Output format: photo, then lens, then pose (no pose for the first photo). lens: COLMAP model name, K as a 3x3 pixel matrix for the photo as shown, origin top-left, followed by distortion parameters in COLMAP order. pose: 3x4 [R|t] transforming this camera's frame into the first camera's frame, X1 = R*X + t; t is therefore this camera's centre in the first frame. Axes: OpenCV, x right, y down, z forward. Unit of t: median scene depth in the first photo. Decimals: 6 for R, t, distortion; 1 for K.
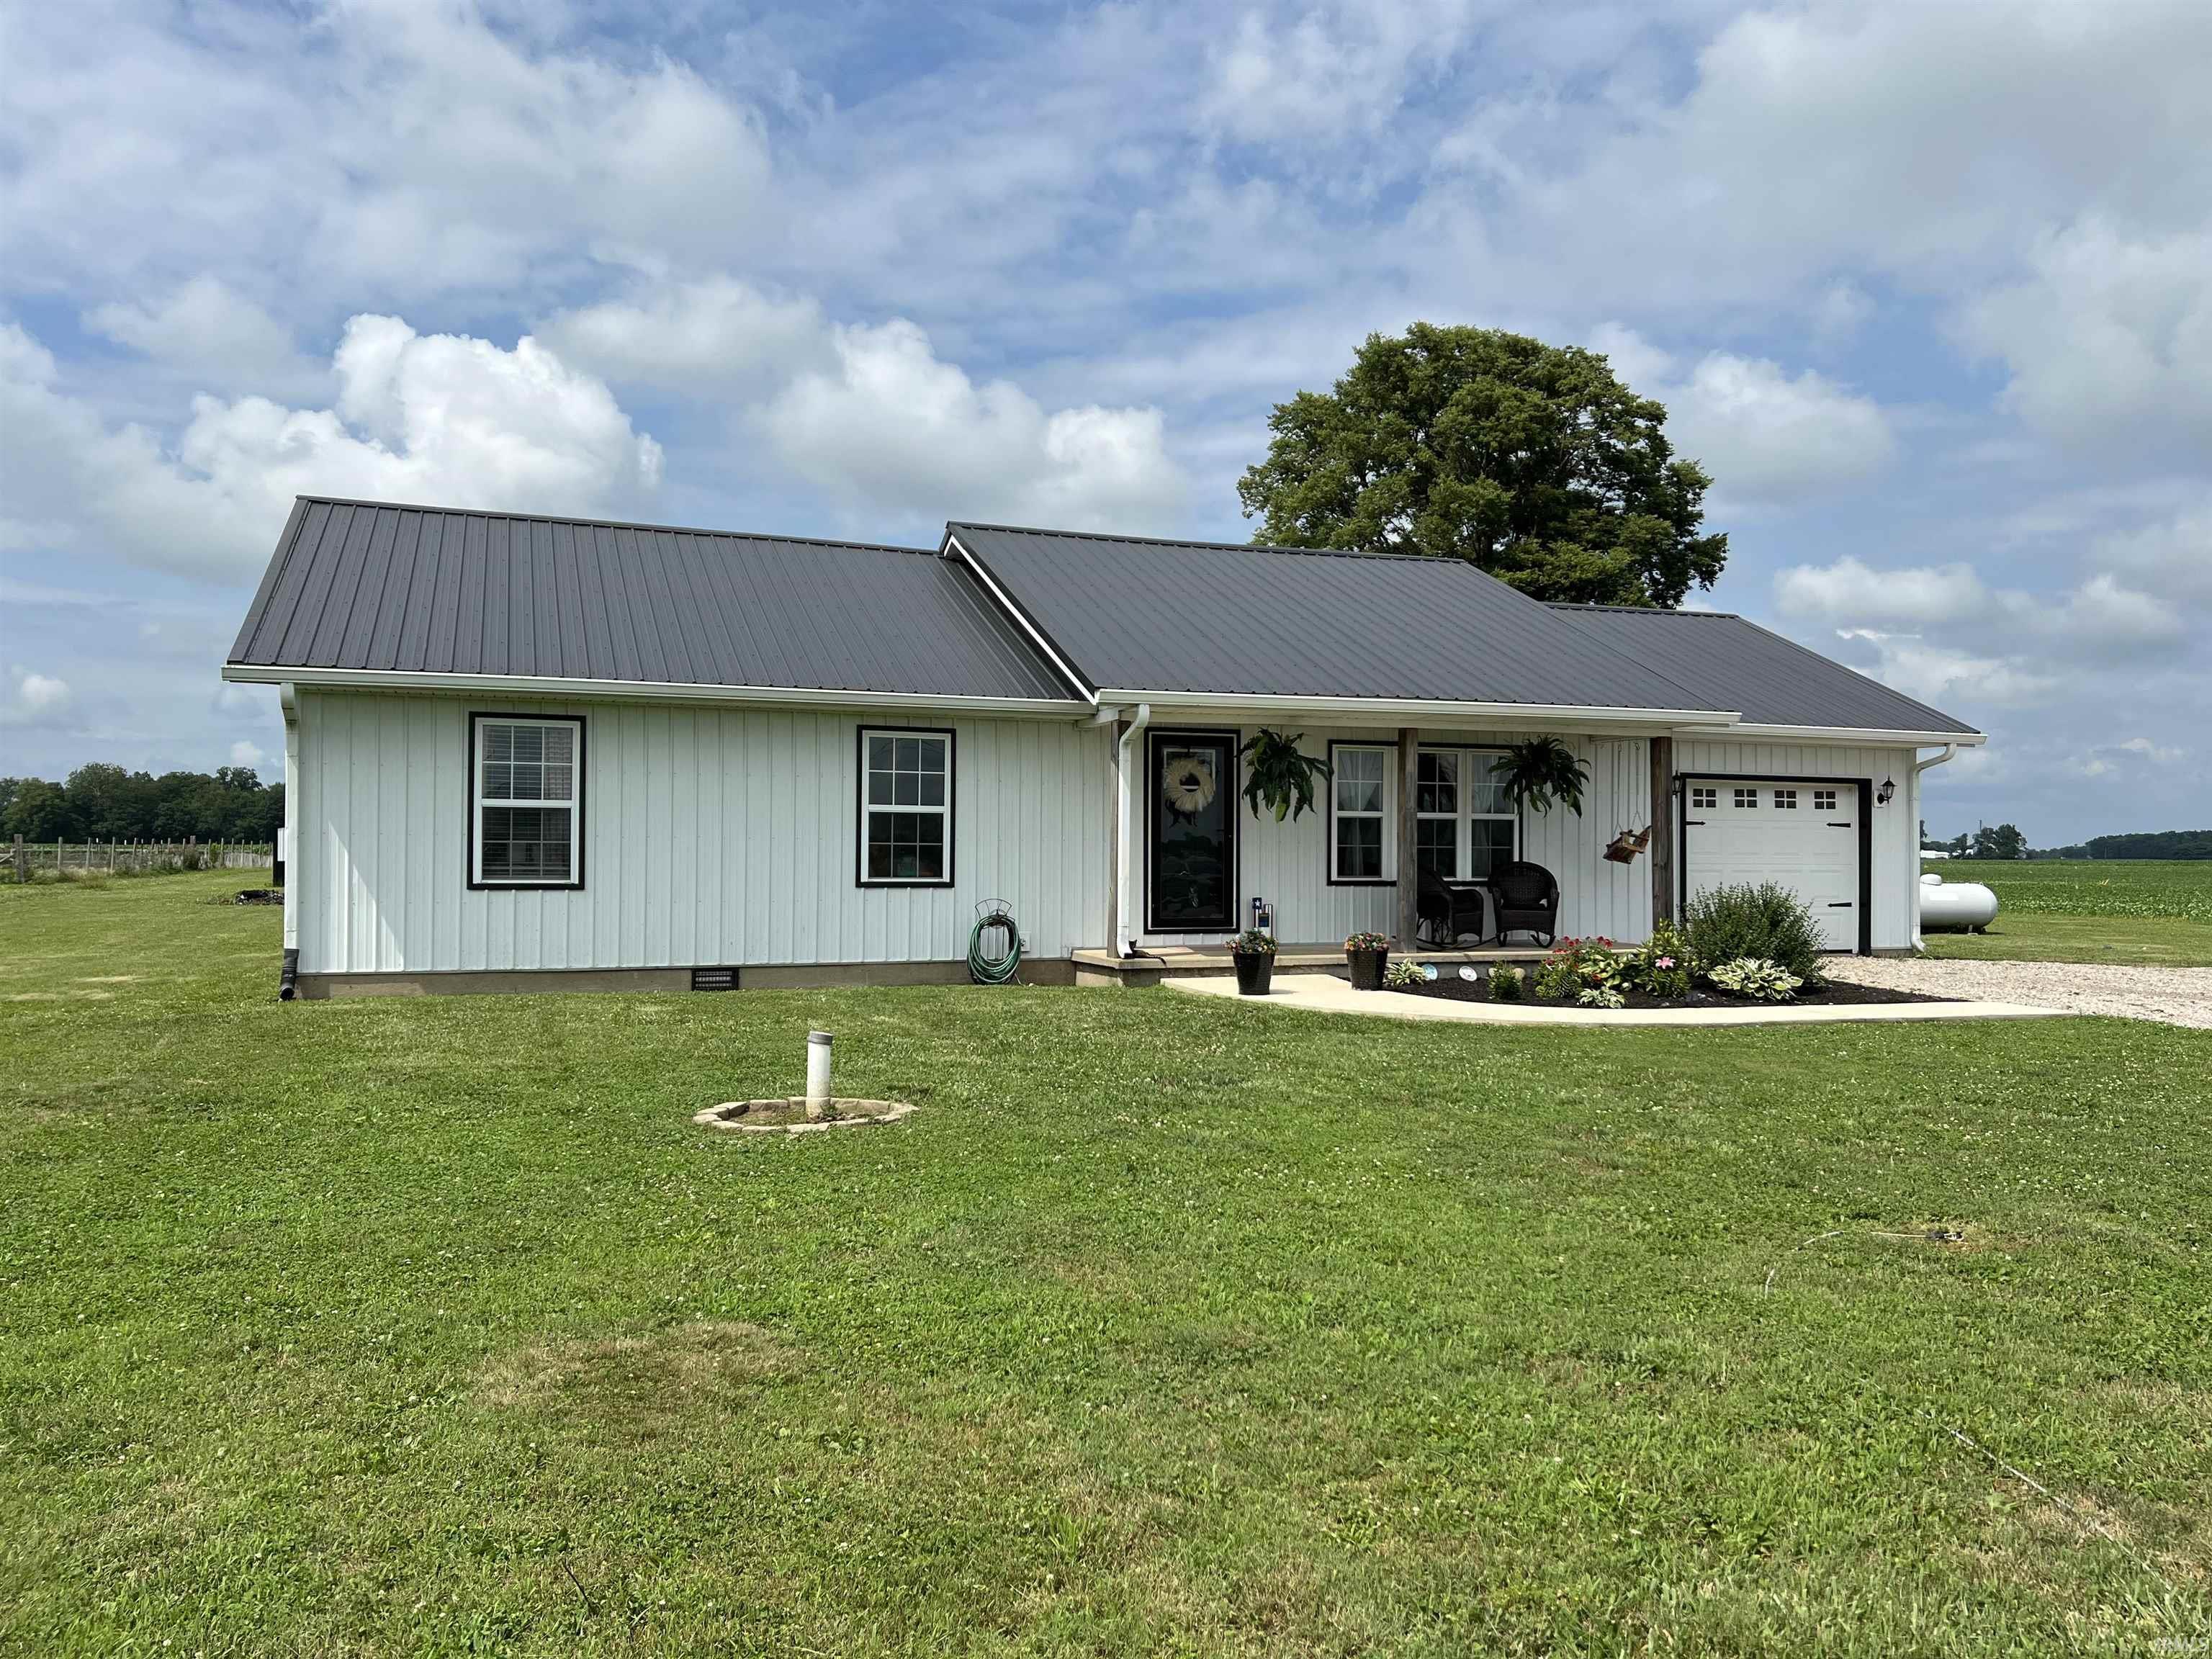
lens RADIAL K [[1690.9, 0, 1106.3], [0, 1690.9, 715.9], [0, 0, 1]] dist [0.027117, -0.001894]
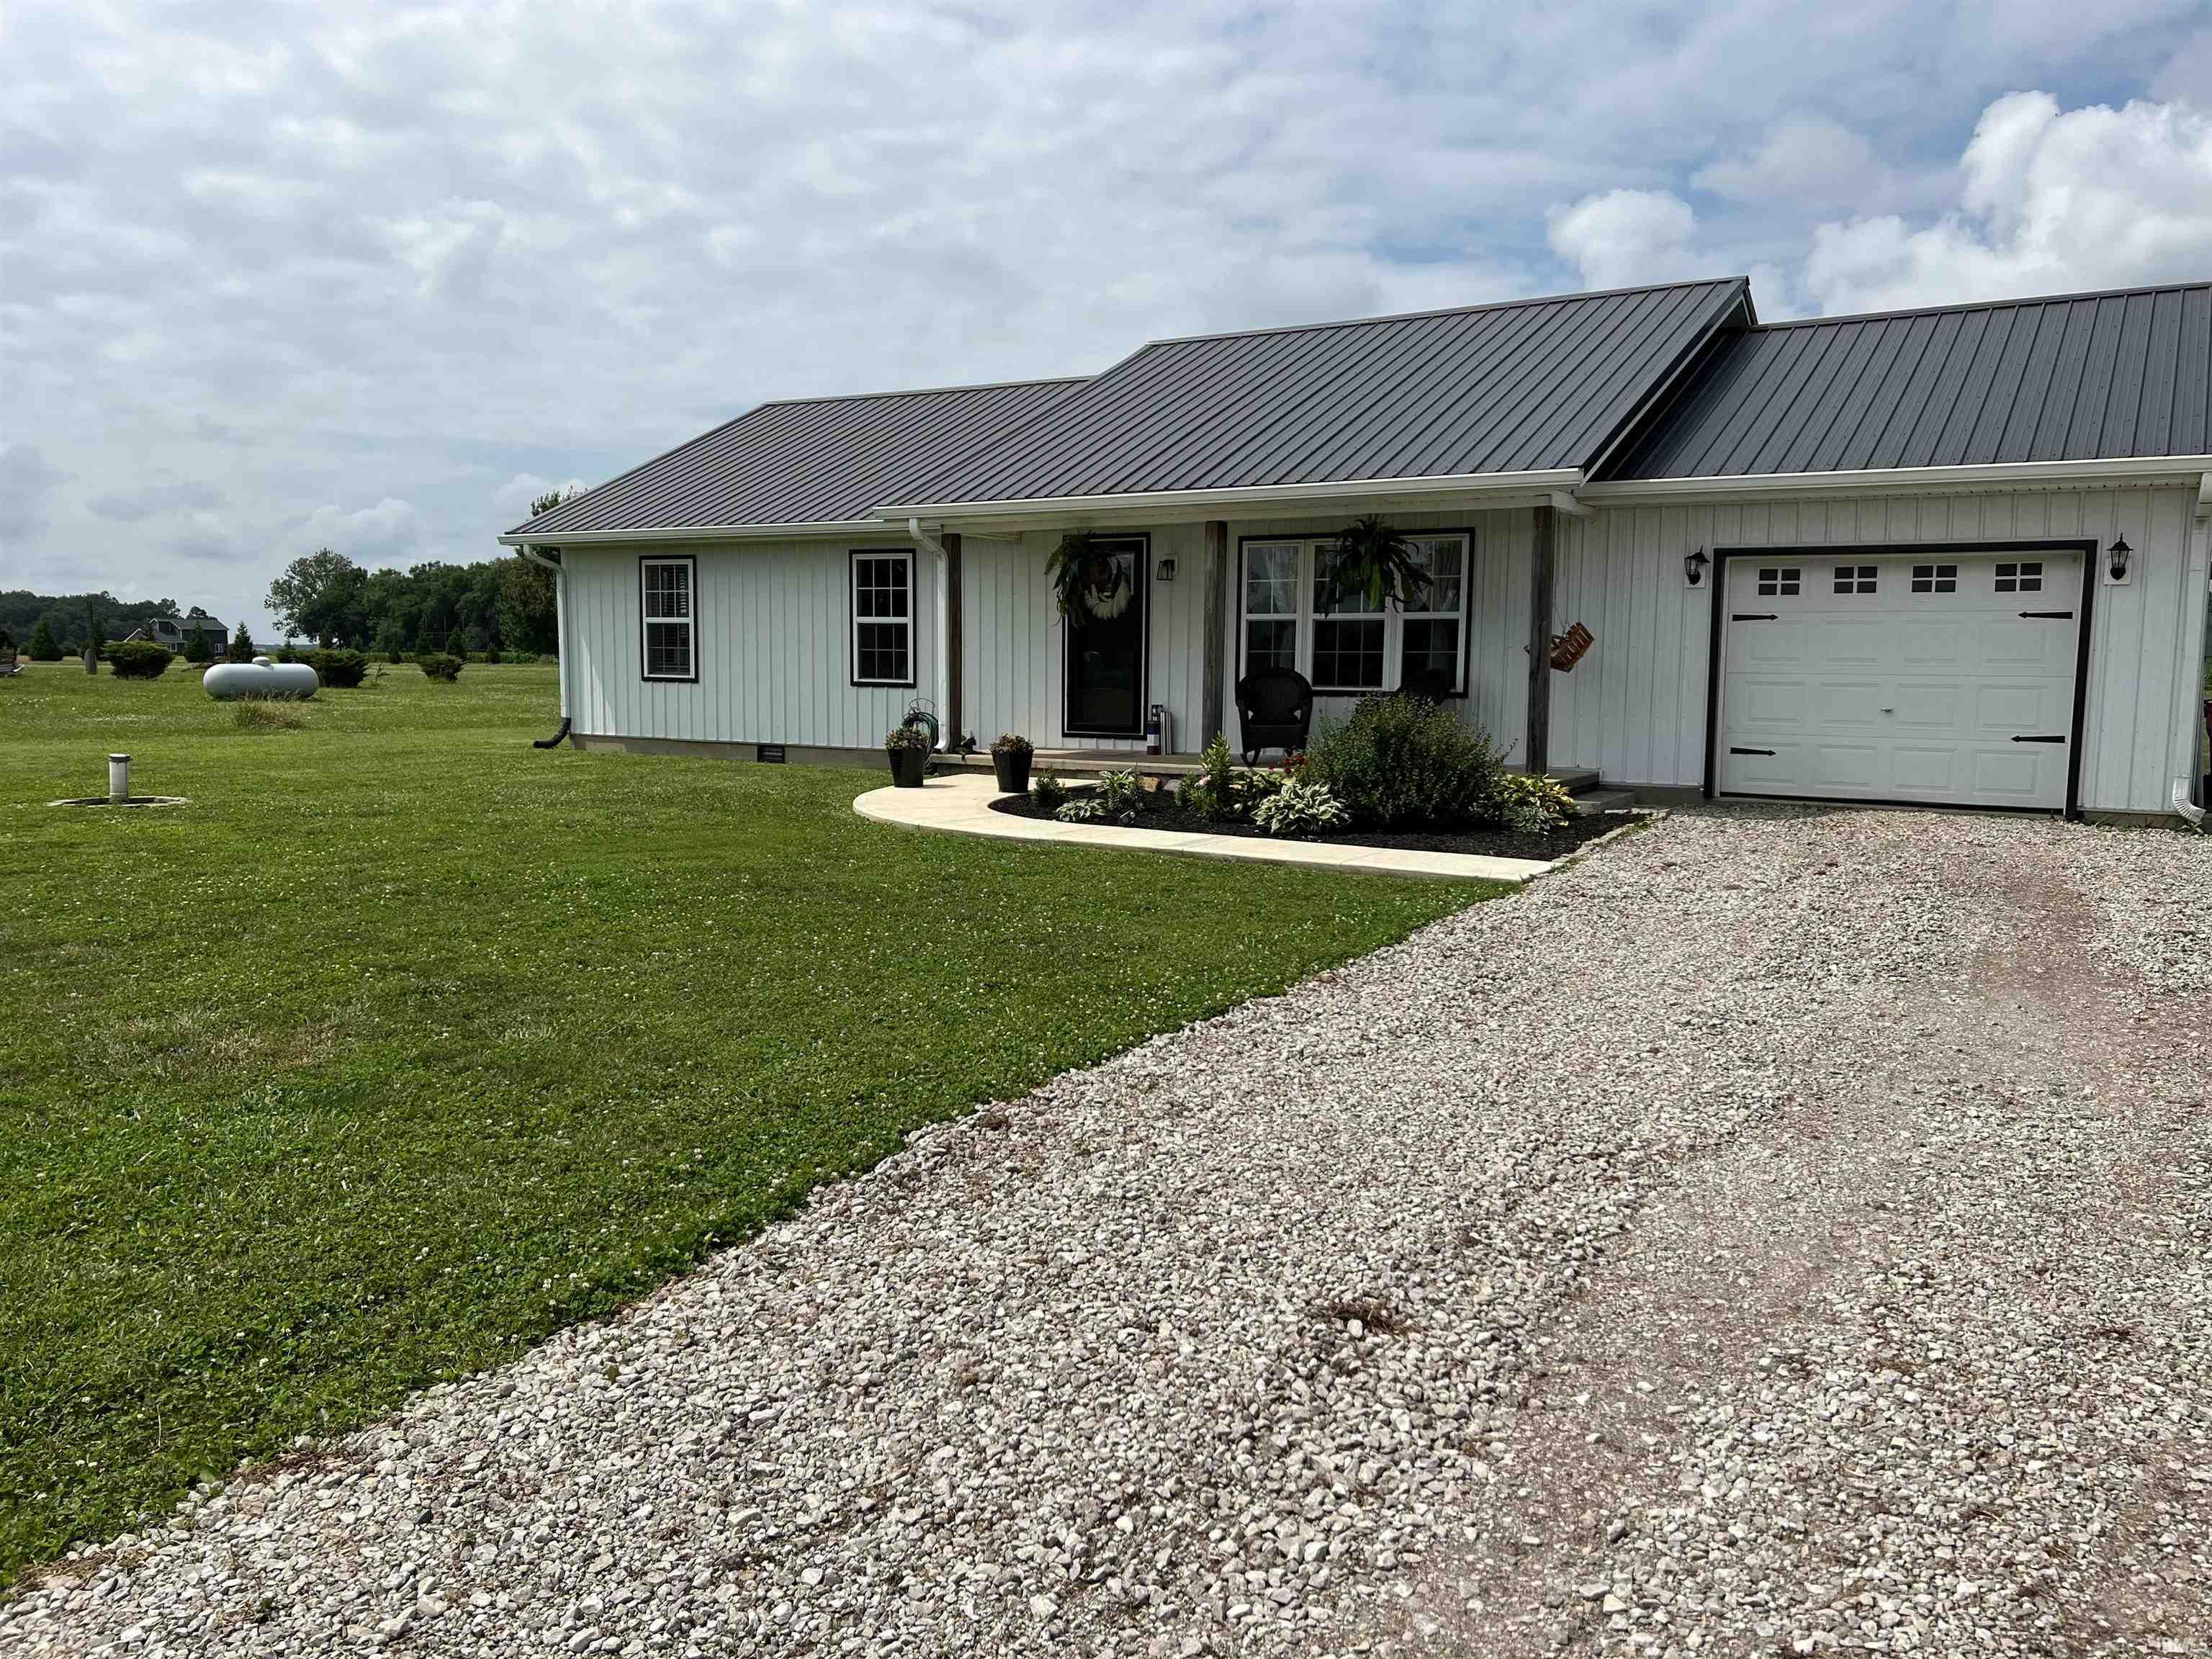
lens RADIAL K [[1690.9, 0, 1106.0], [0, 1690.9, 829.5], [0, 0, 1]] dist [0.093368, -0.135846]
pose [[0.602179, 0.078119, -0.794530, 0.927794], [0.053918, 0.988950, 0.138100, 0.044618], [0.796538, -0.126000, 0.591313, 0.408857]]
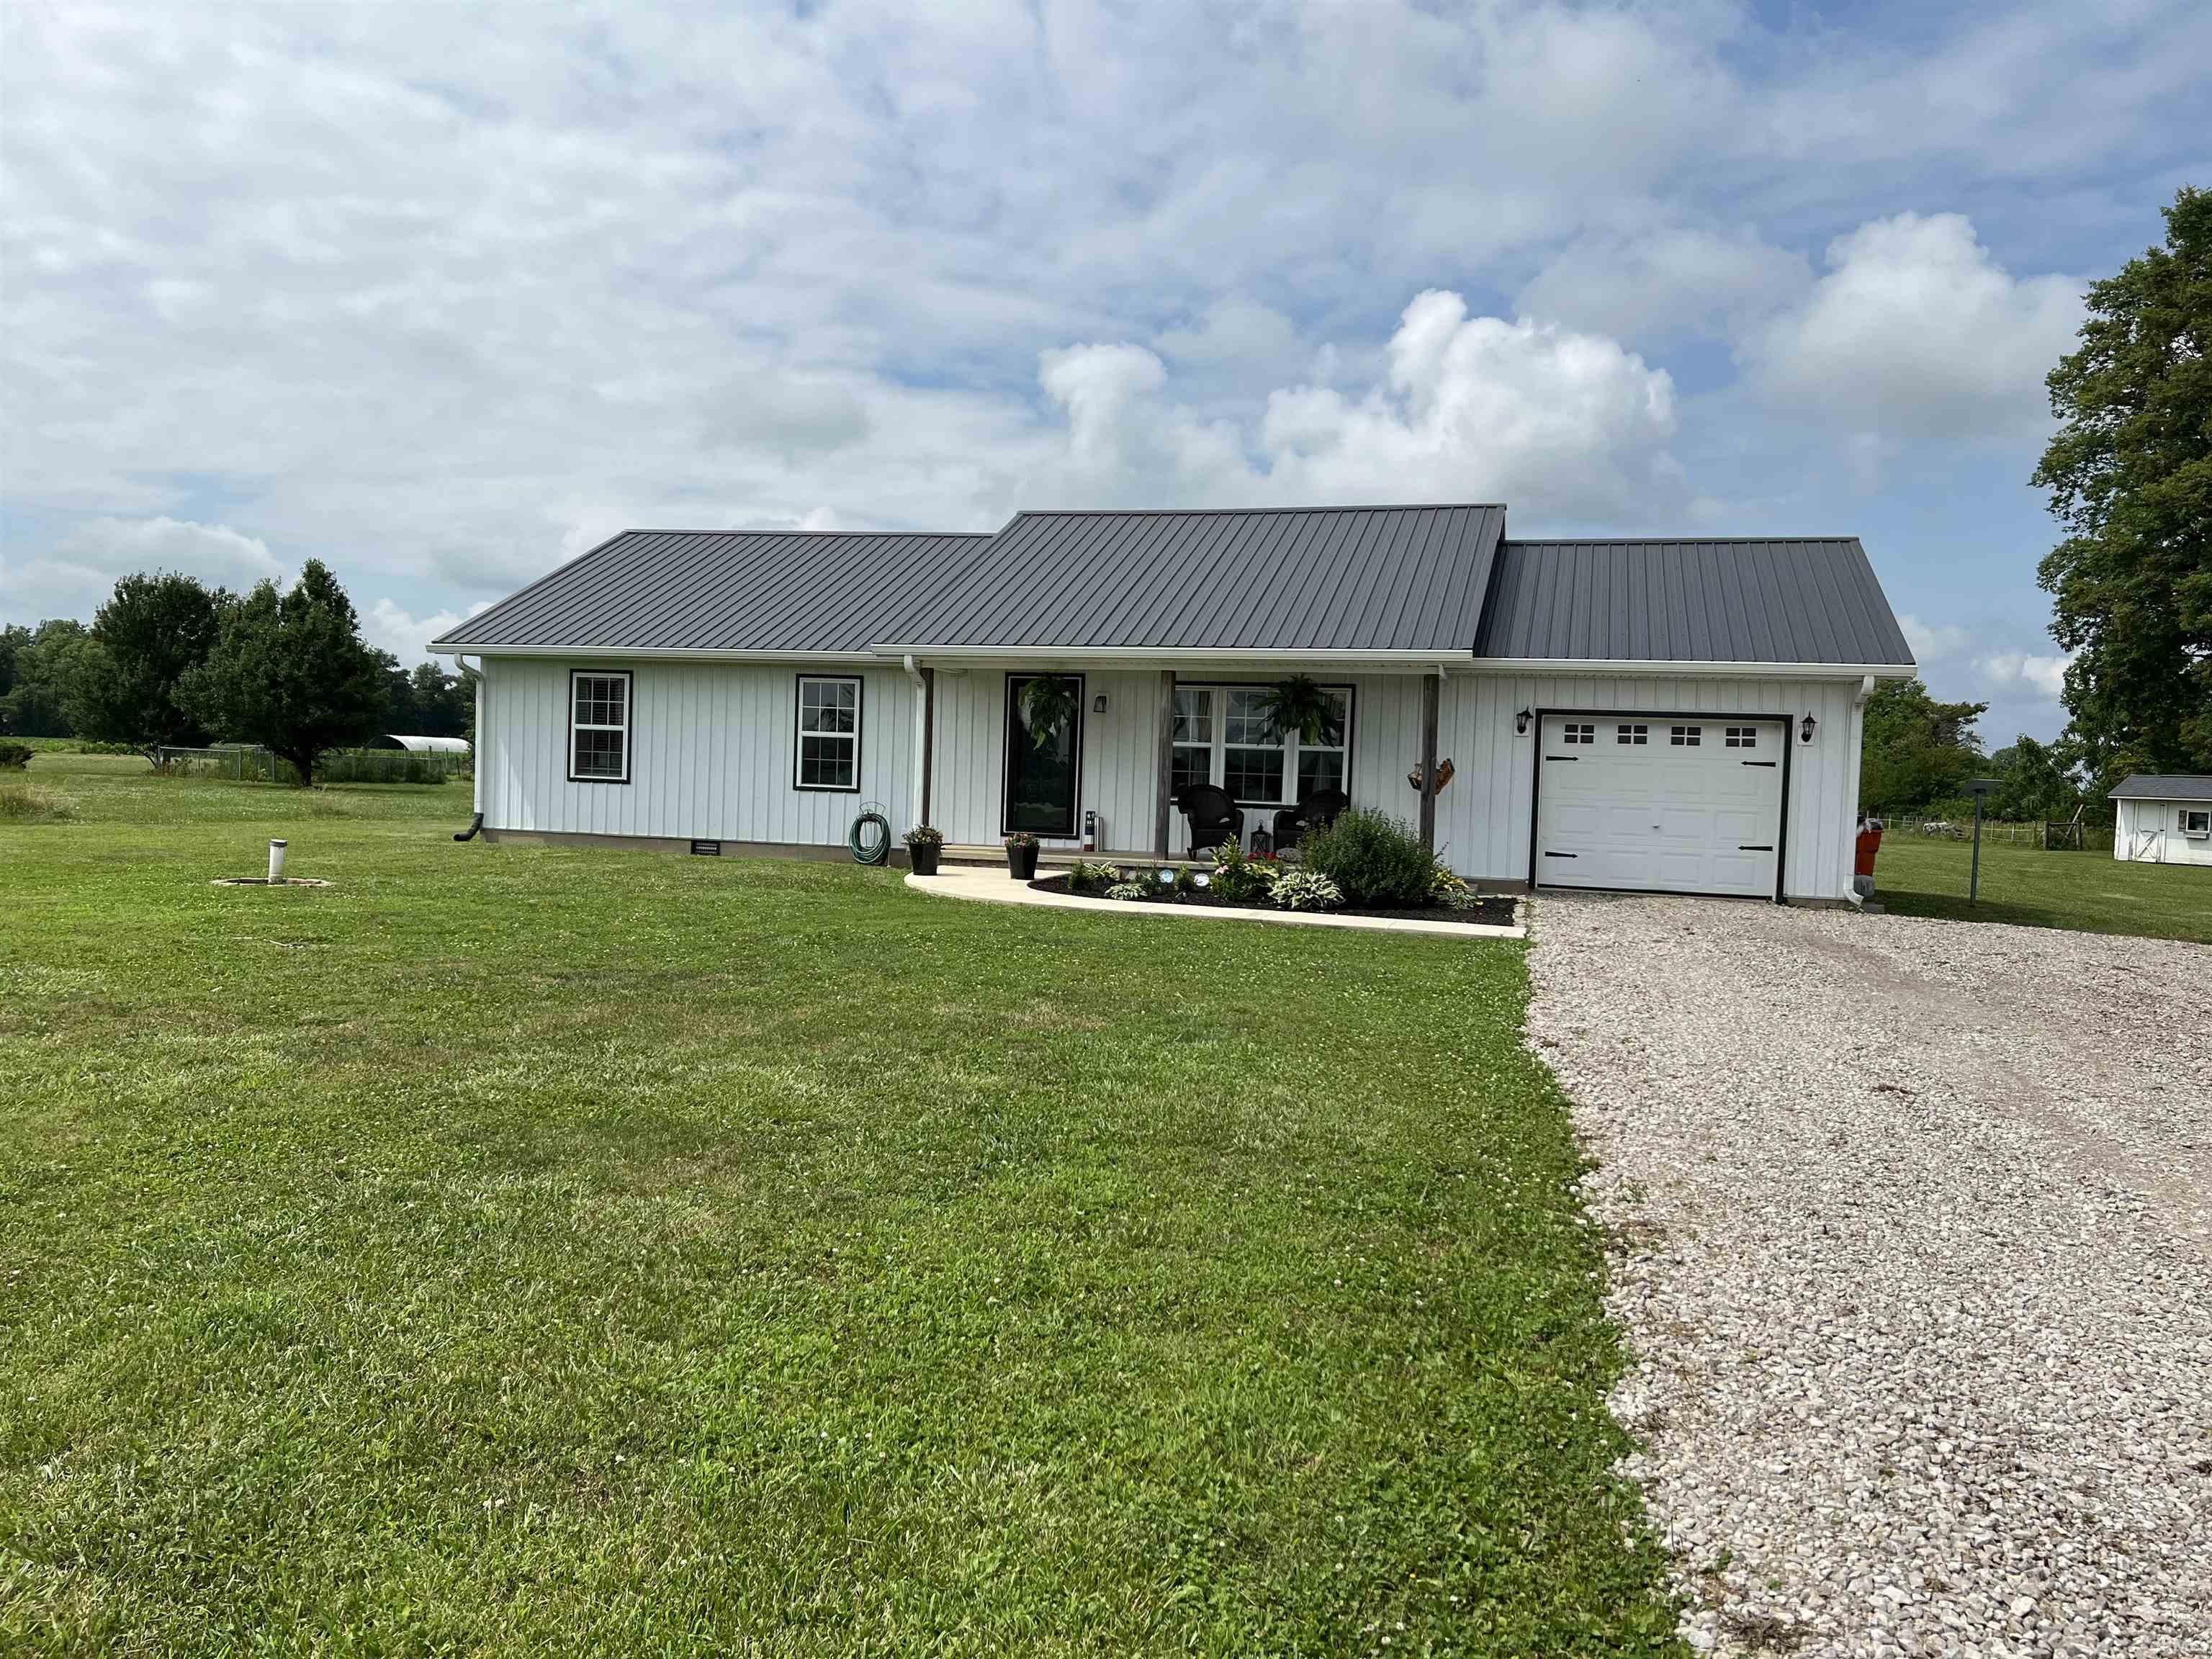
lens RADIAL K [[1690.9, 0, 1106.0], [0, 1690.9, 829.5], [0, 0, 1]] dist [0.093368, -0.135846]
pose [[0.797265, 0.038896, -0.602375, 0.896722], [0.014741, 0.996370, 0.083846, 0.019743], [0.603450, -0.075727, 0.793797, 0.038132]]
